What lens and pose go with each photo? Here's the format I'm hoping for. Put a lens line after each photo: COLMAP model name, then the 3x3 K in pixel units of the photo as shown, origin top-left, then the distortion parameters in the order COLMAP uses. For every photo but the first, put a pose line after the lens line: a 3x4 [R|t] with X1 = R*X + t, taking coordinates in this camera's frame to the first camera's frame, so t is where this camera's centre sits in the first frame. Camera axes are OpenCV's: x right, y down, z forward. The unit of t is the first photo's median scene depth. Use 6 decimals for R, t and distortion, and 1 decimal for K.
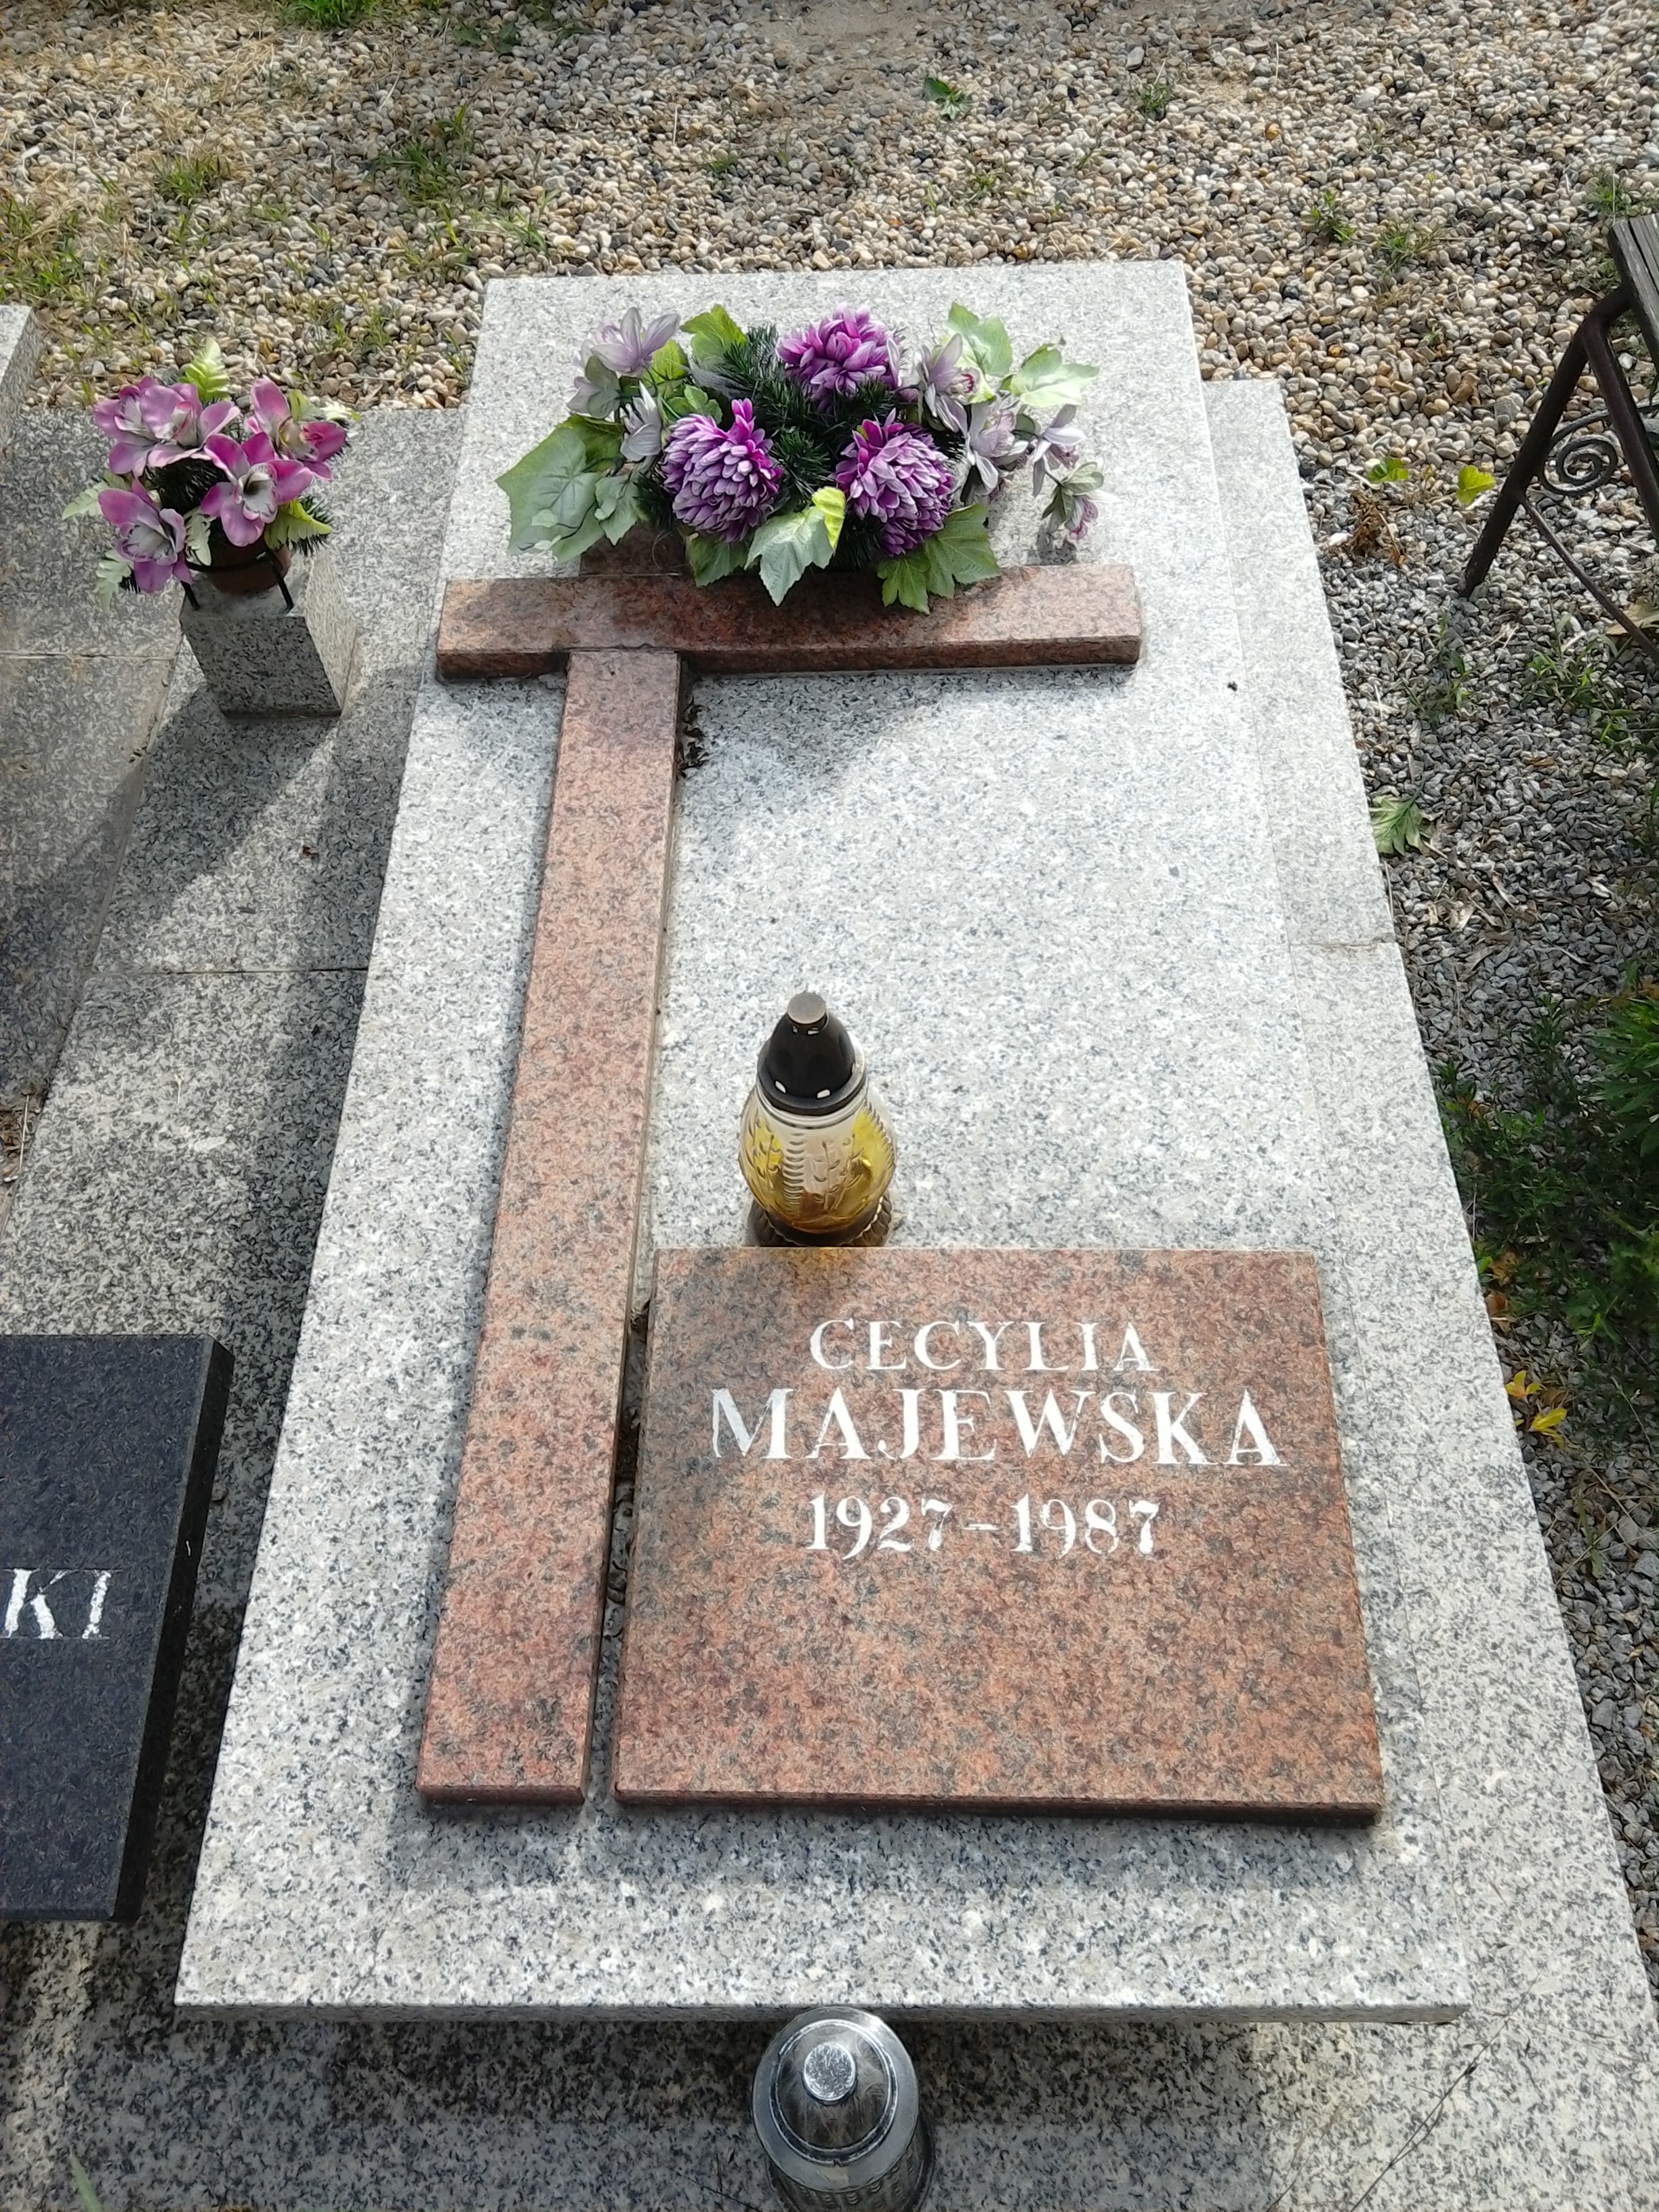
lens RADIAL K [[1857.4, 0, 838.9], [0, 1857.4, 1074.5], [0, 0, 1]] dist [0.125953, -0.214248]
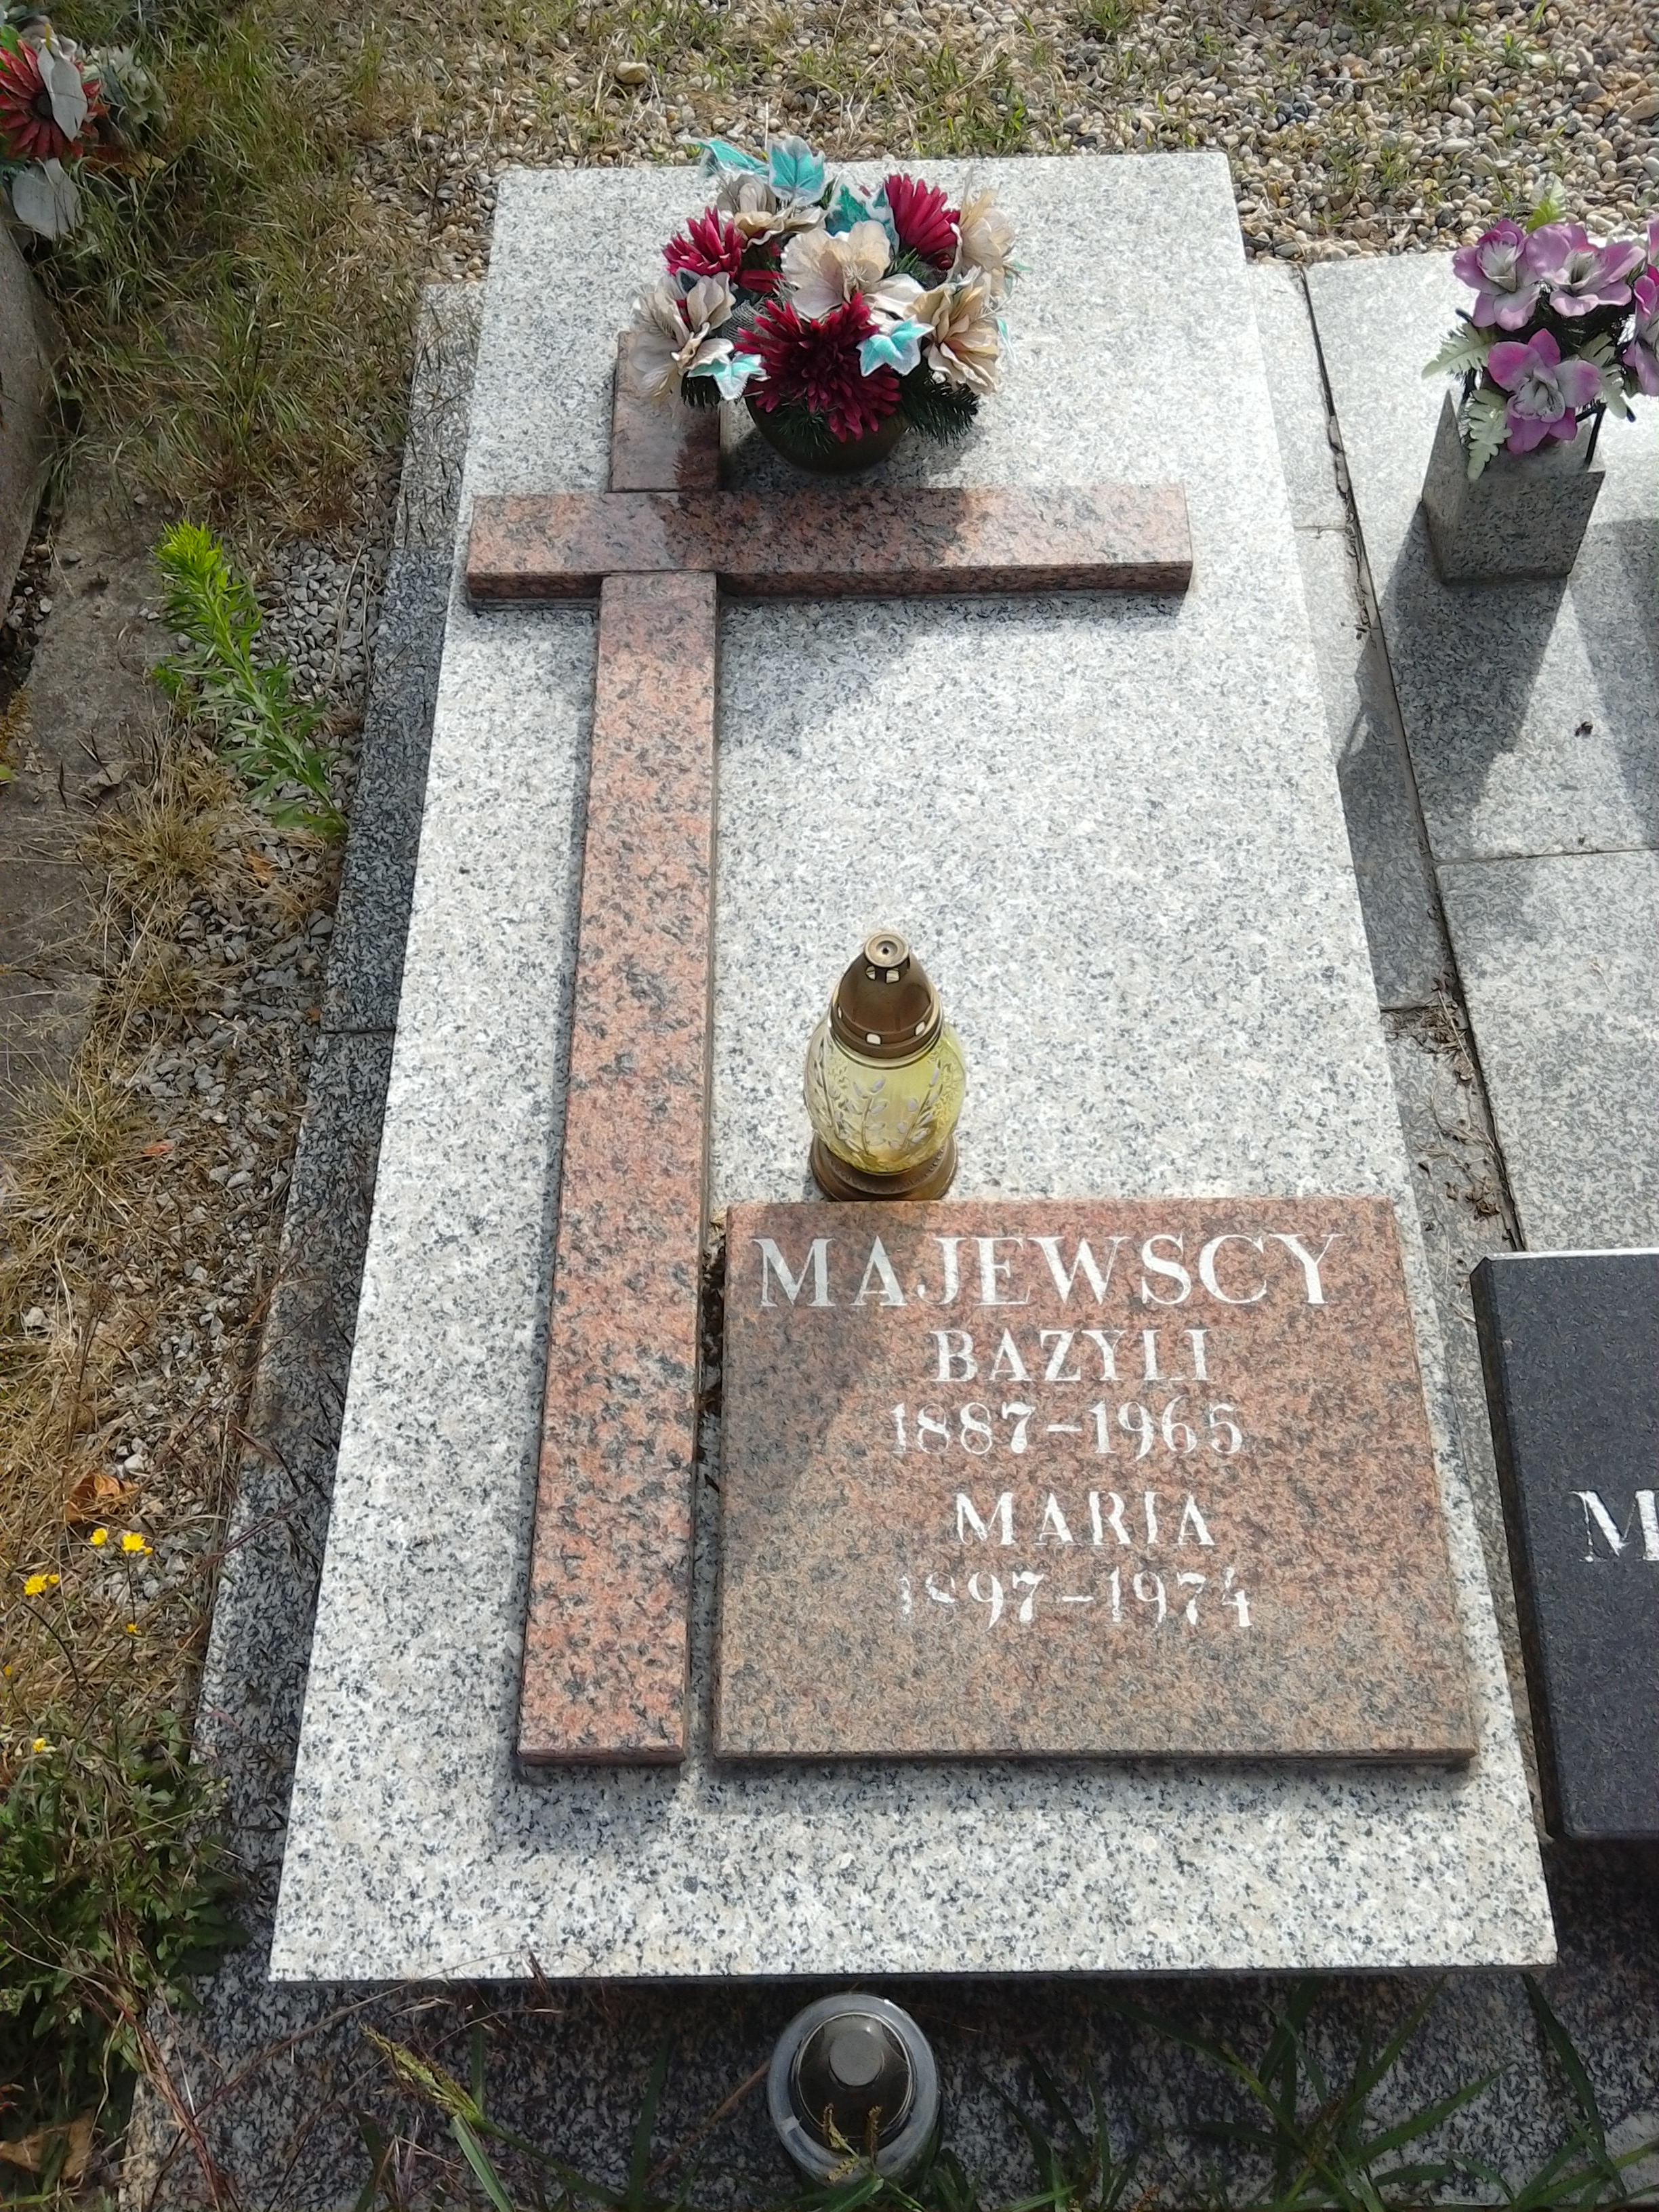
lens RADIAL K [[1880.9, 0, 856.3], [0, 1880.9, 1068.7], [0, 0, 1]] dist [0.134391, -0.226702]
pose [[0.998938, -0.035098, -0.029833, -0.708784], [0.036862, 0.997469, 0.060808, -0.019135], [0.027623, -0.061843, 0.997704, 0.017441]]
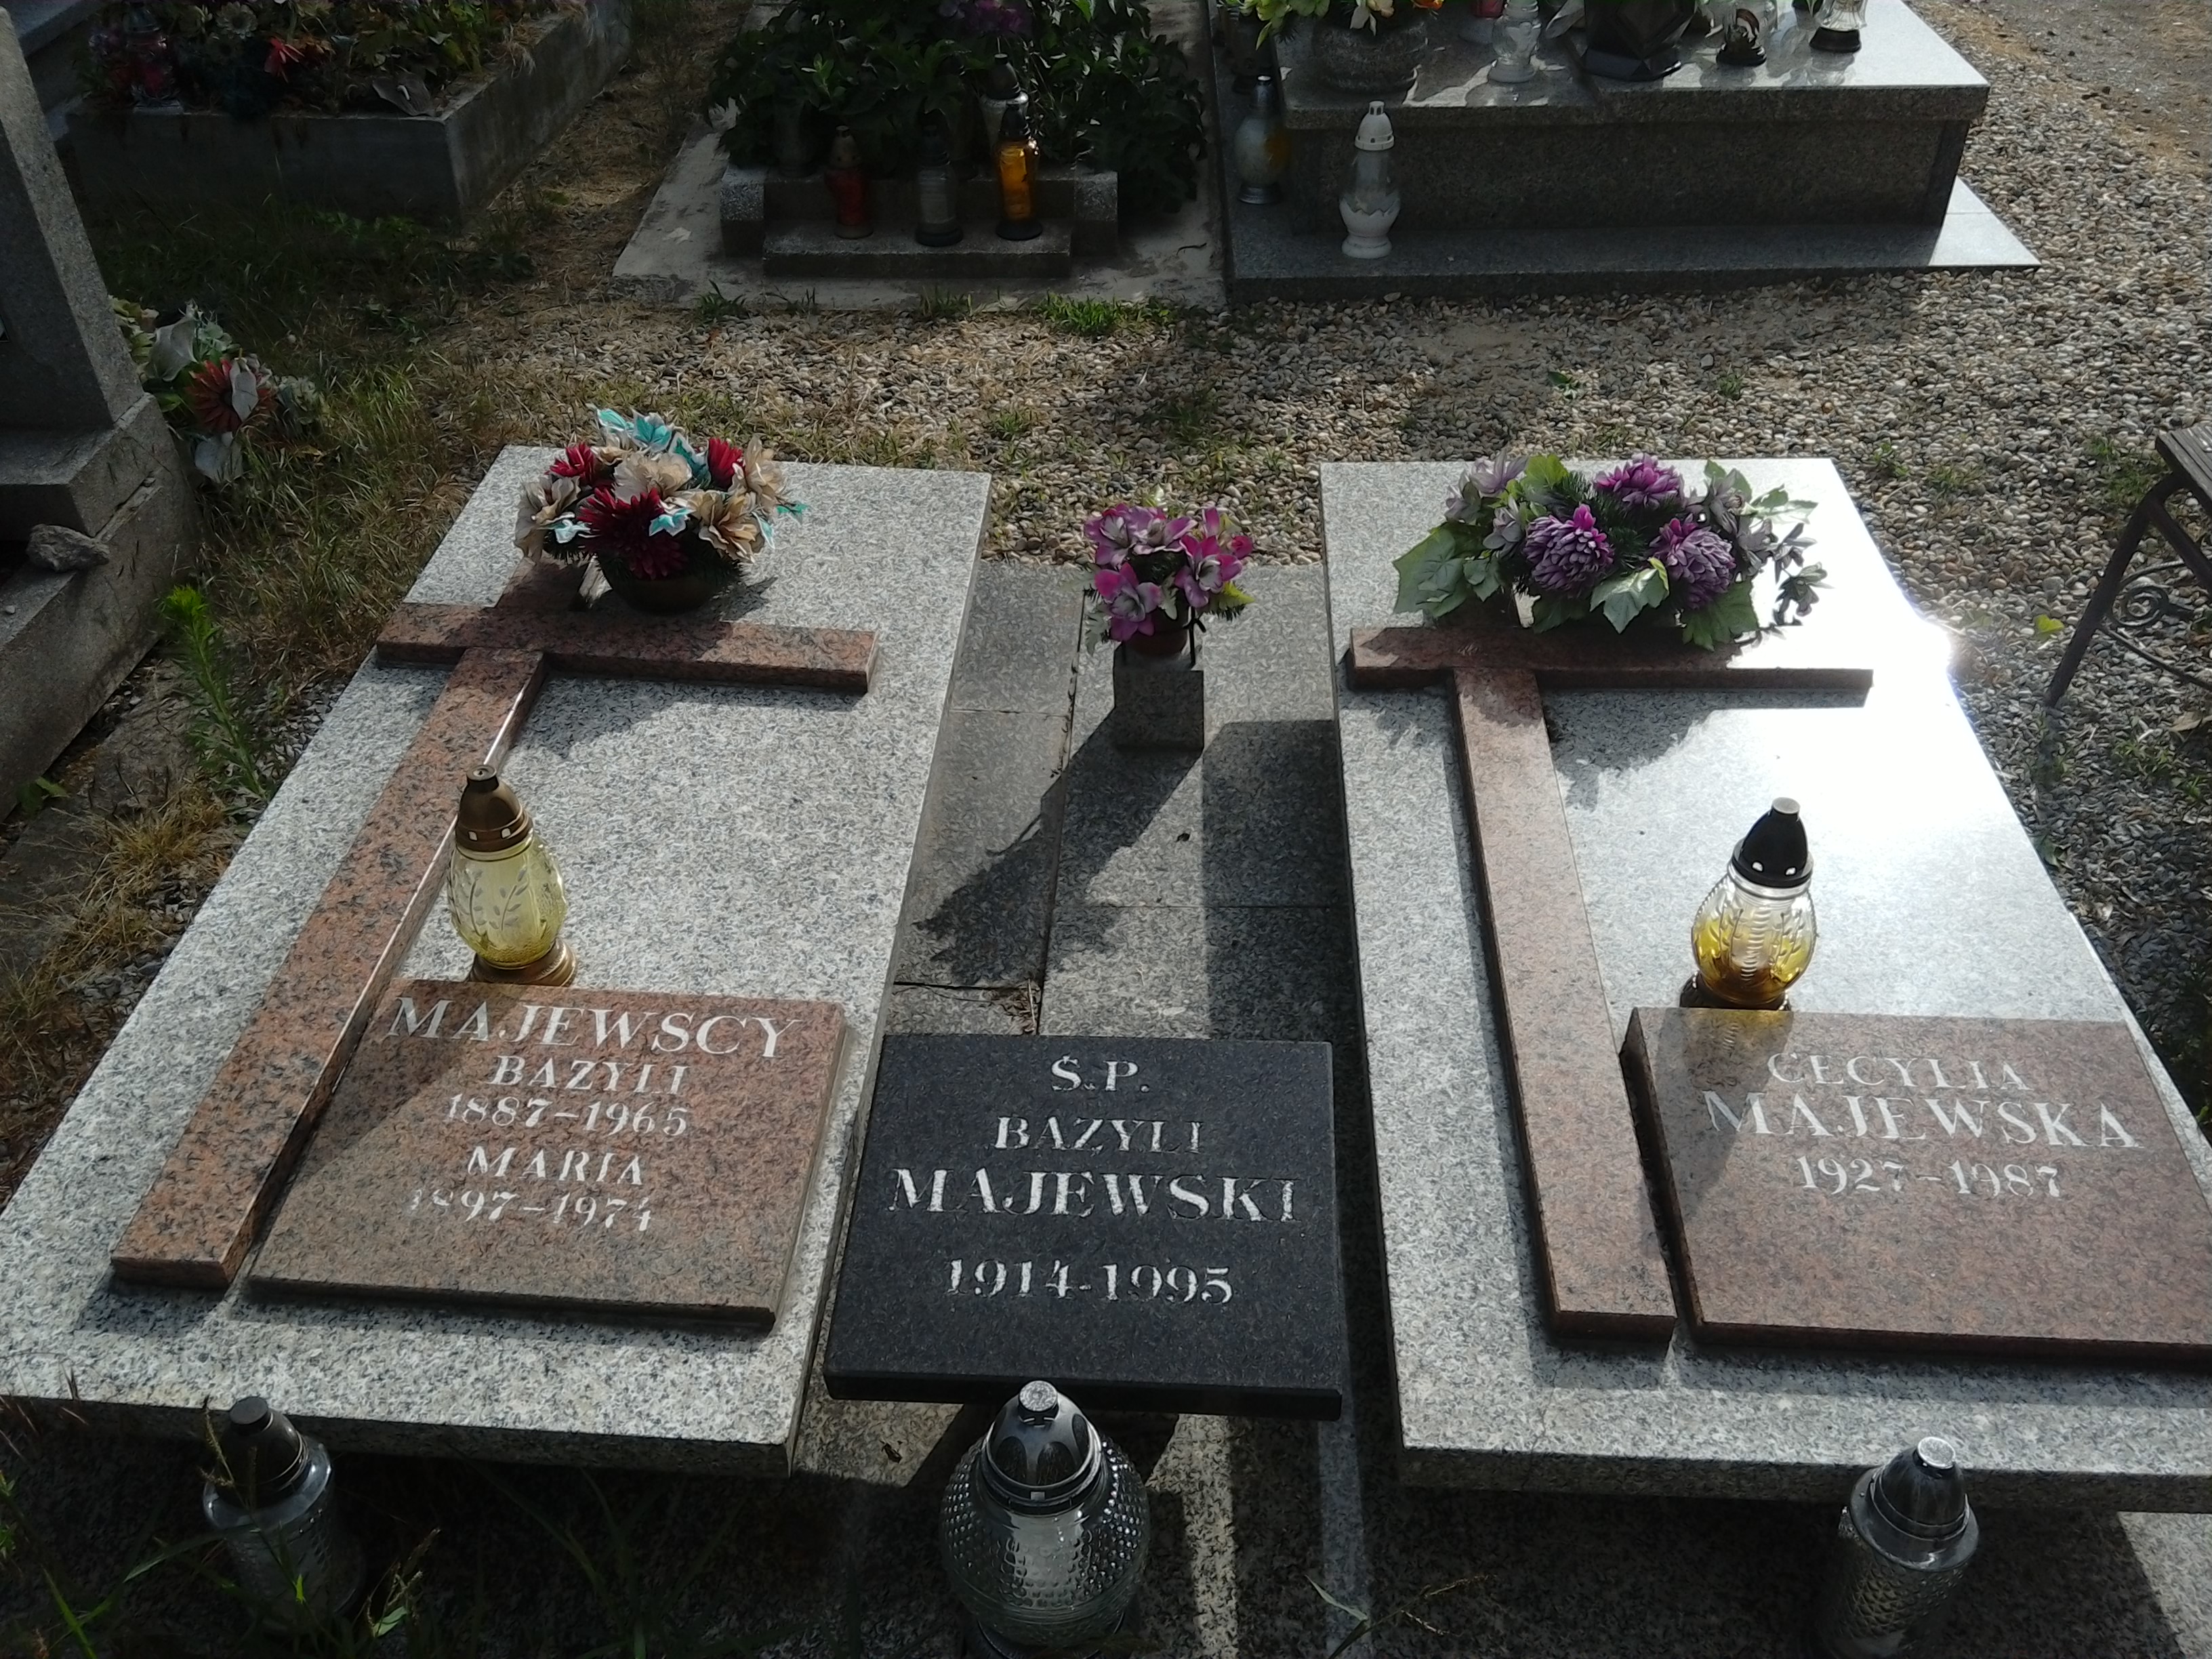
lens RADIAL K [[1845.9, 0, 1100.8], [0, 1845.9, 824.9], [0, 0, 1]] dist [0.154404, -0.290854]
pose [[0.998706, 0.034704, -0.037180, -0.337839], [-0.044135, 0.954651, -0.294437, 0.294830], [0.025276, 0.295697, 0.954947, -0.287749]]
